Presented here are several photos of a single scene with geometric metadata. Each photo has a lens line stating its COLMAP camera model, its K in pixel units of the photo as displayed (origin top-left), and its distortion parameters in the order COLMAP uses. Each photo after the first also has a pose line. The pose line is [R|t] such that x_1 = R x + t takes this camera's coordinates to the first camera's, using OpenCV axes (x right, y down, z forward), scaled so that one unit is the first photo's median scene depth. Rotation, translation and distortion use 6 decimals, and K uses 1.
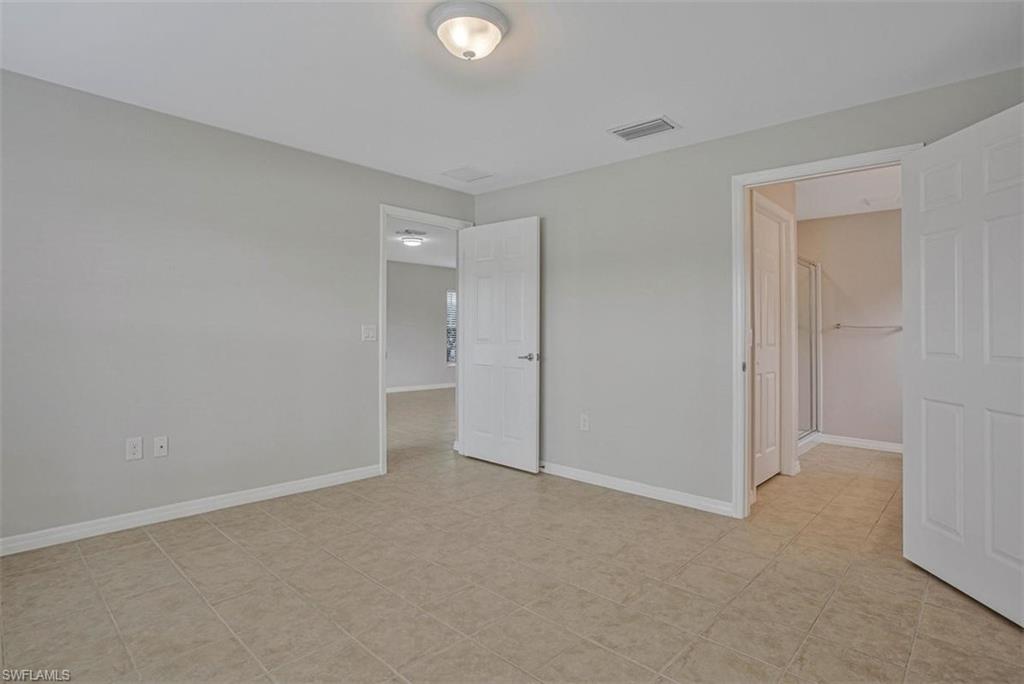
lens RADIAL K [[523.5, 0, 515.8], [0, 523.5, 331.6], [0, 0, 1]] dist [-0.035299, 0.004839]
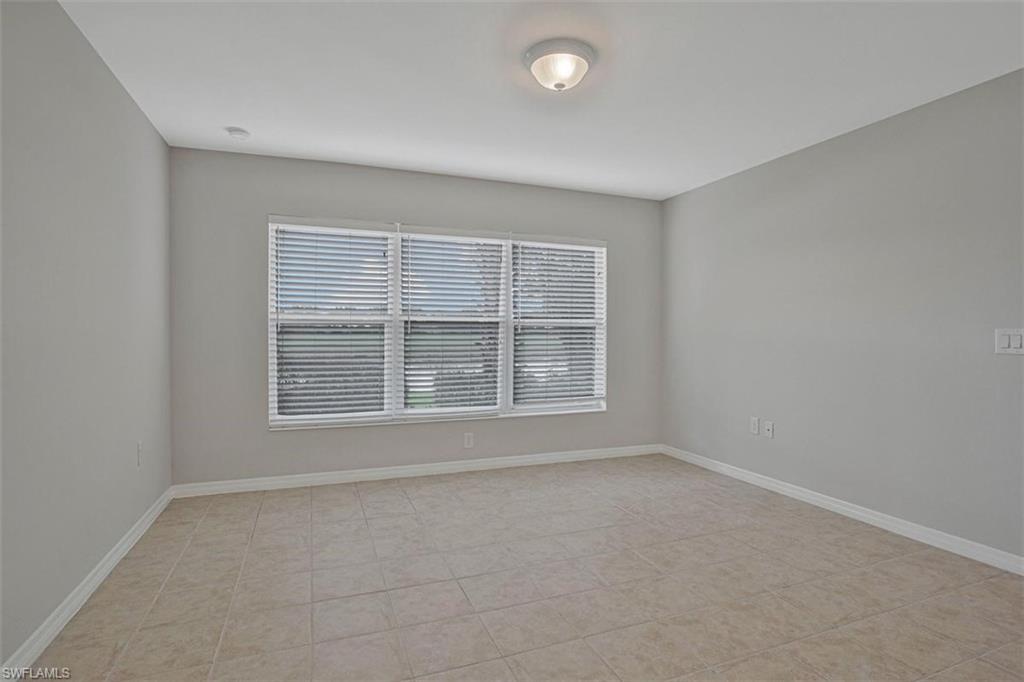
lens RADIAL K [[523.5, 0, 514.7], [0, 523.5, 340.5], [0, 0, 1]] dist [-0.035299, 0.004839]
pose [[-0.423802, -0.002896, -0.905750, 0.708411], [-0.012710, 0.999915, 0.002750, 0.023406], [0.905666, 0.012678, -0.423803, 1.018286]]
